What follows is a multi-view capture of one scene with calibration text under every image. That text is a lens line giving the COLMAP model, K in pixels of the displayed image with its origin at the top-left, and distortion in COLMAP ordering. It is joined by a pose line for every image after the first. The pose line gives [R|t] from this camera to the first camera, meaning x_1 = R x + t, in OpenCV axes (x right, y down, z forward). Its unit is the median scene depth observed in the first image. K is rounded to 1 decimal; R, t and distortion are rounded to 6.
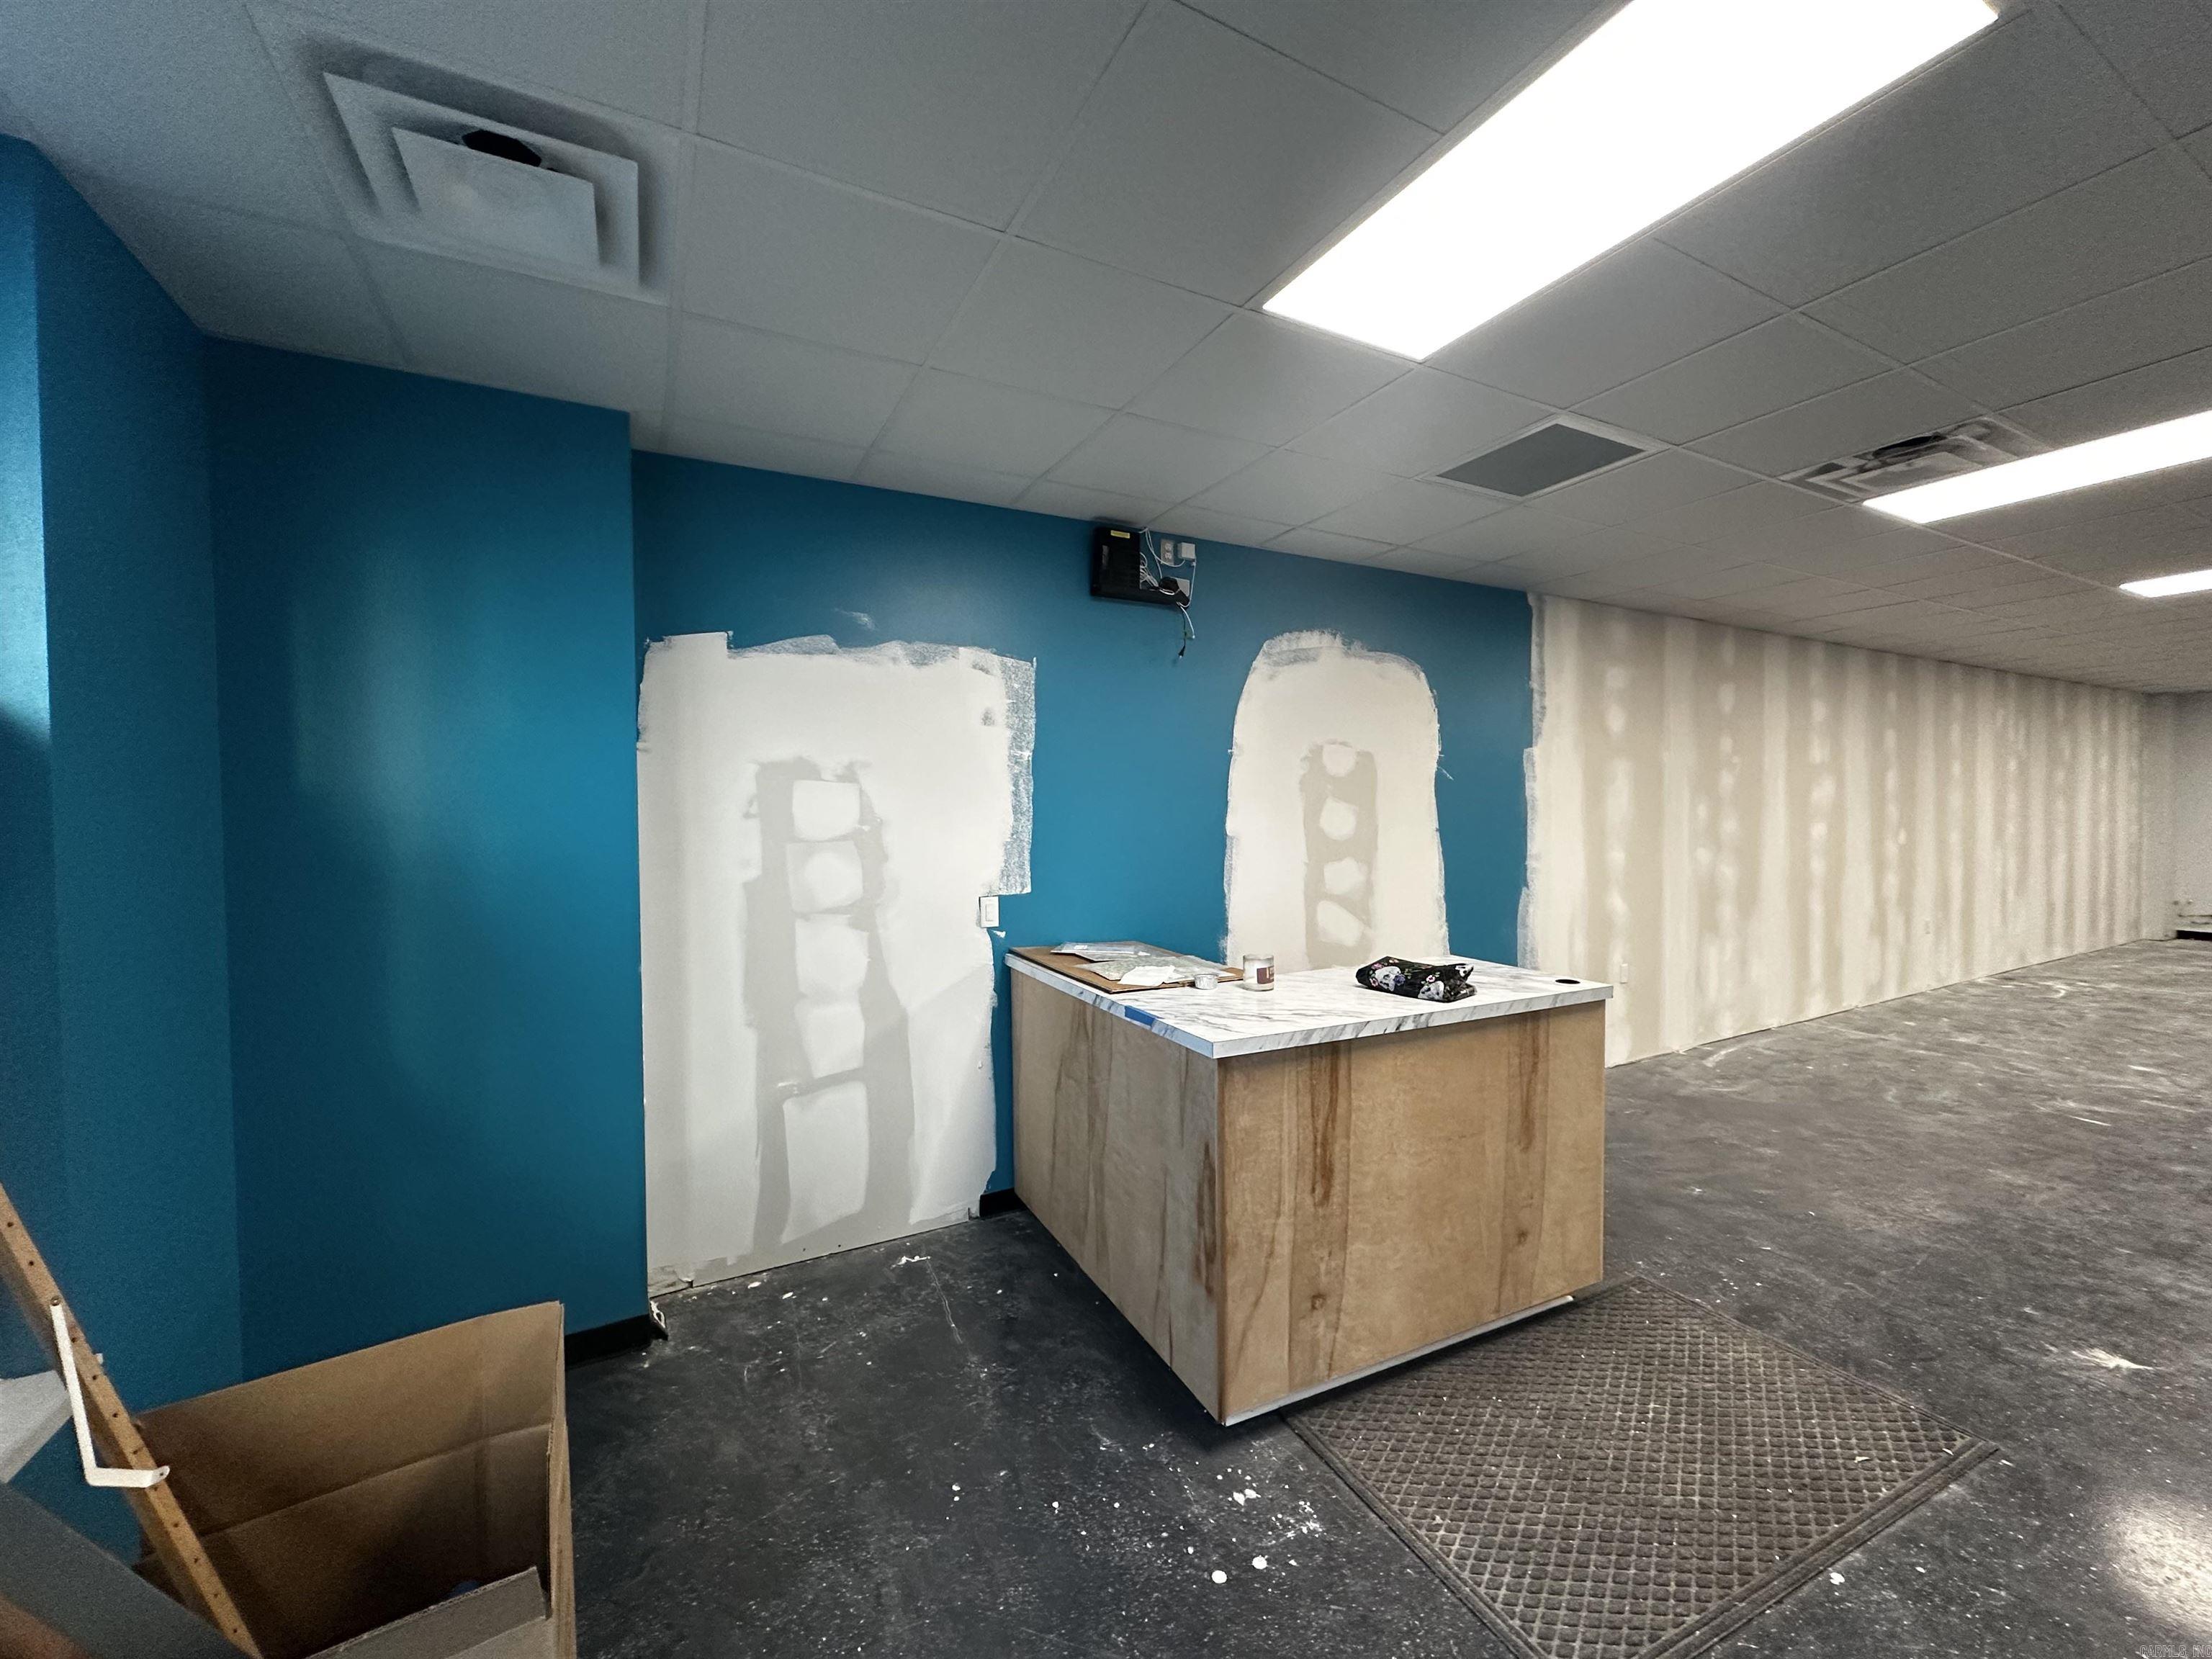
lens RADIAL K [[879.2, 0, 1105.0], [0, 879.2, 832.7], [0, 0, 1]] dist [-0.002726, 0.000663]
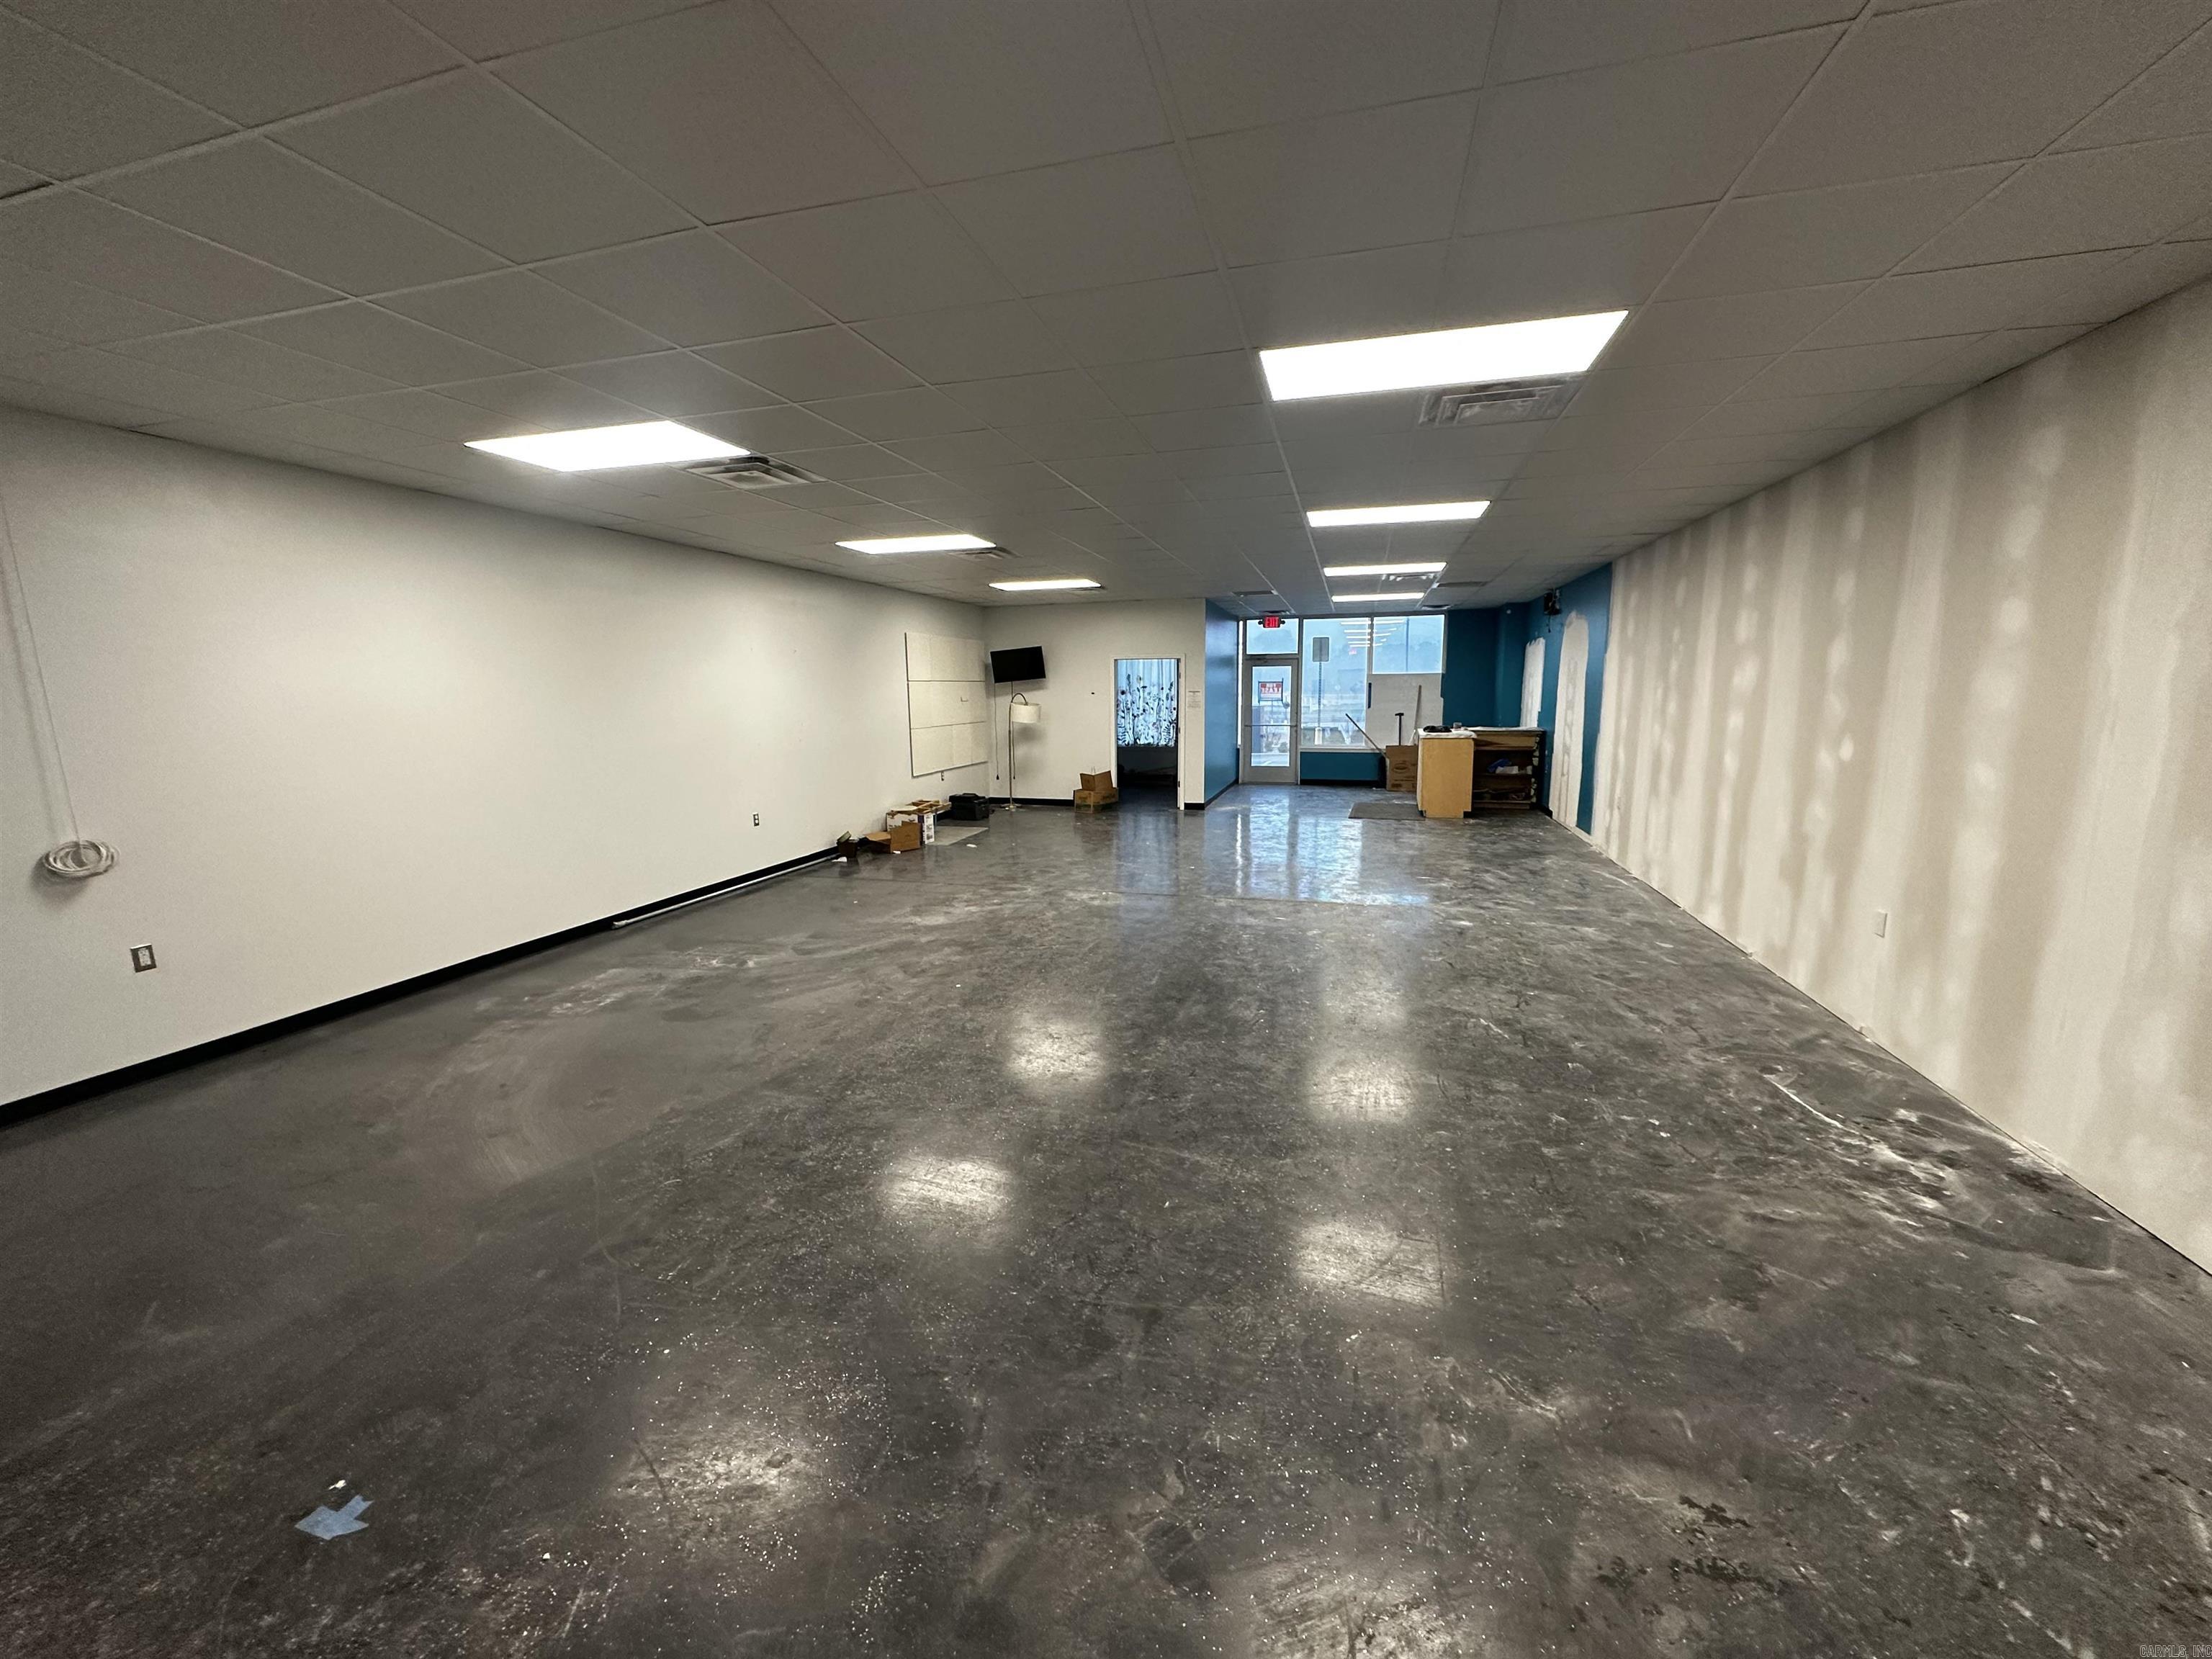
lens RADIAL K [[879.2, 0, 1105.0], [0, 879.2, 832.7], [0, 0, 1]] dist [-0.002726, 0.000663]
pose [[-0.690398, 0.140287, -0.709697, 2.937580], [0.006249, 0.982137, 0.188061, -0.096324], [0.723403, 0.125402, -0.678943, 1.806580]]
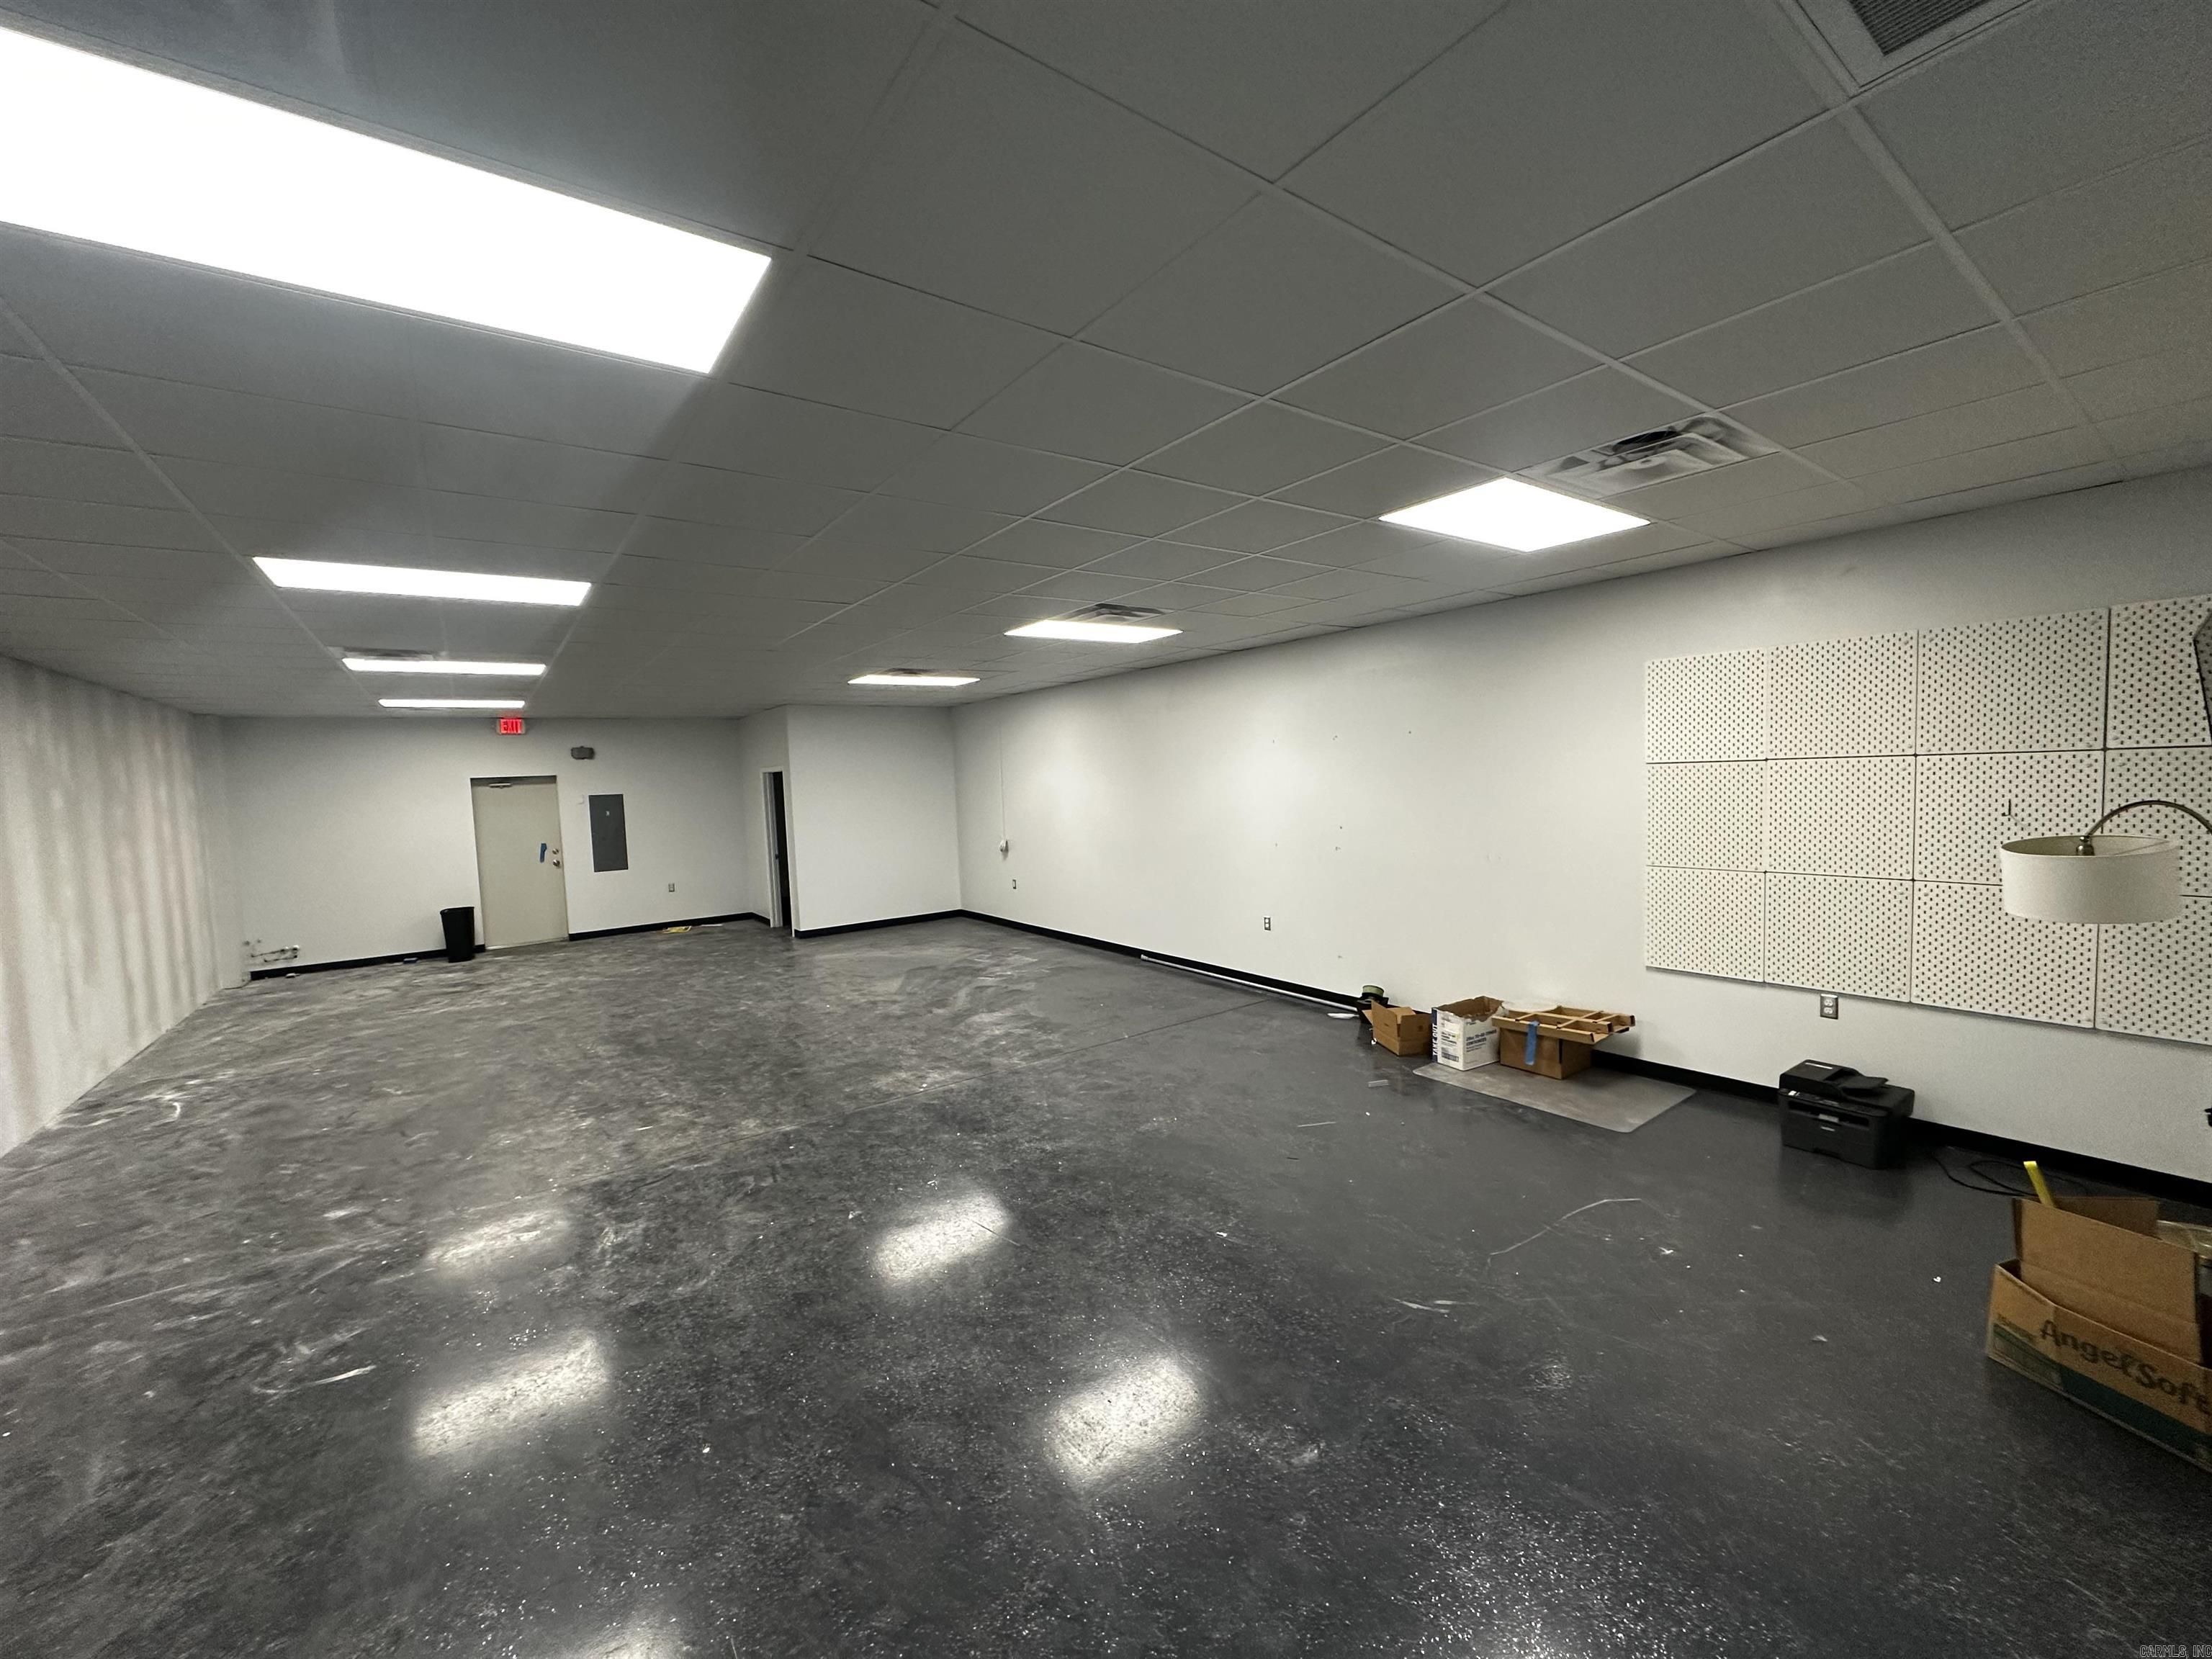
lens RADIAL K [[878.8, 0, 1104.7], [0, 878.8, 825.6], [0, 0, 1]] dist [-0.000706, -0.000194]
pose [[-0.137551, -0.040578, 0.989663, 0.443308], [0.064370, 0.996682, 0.049813, -0.076564], [-0.988401, 0.070556, -0.134483, 0.531272]]
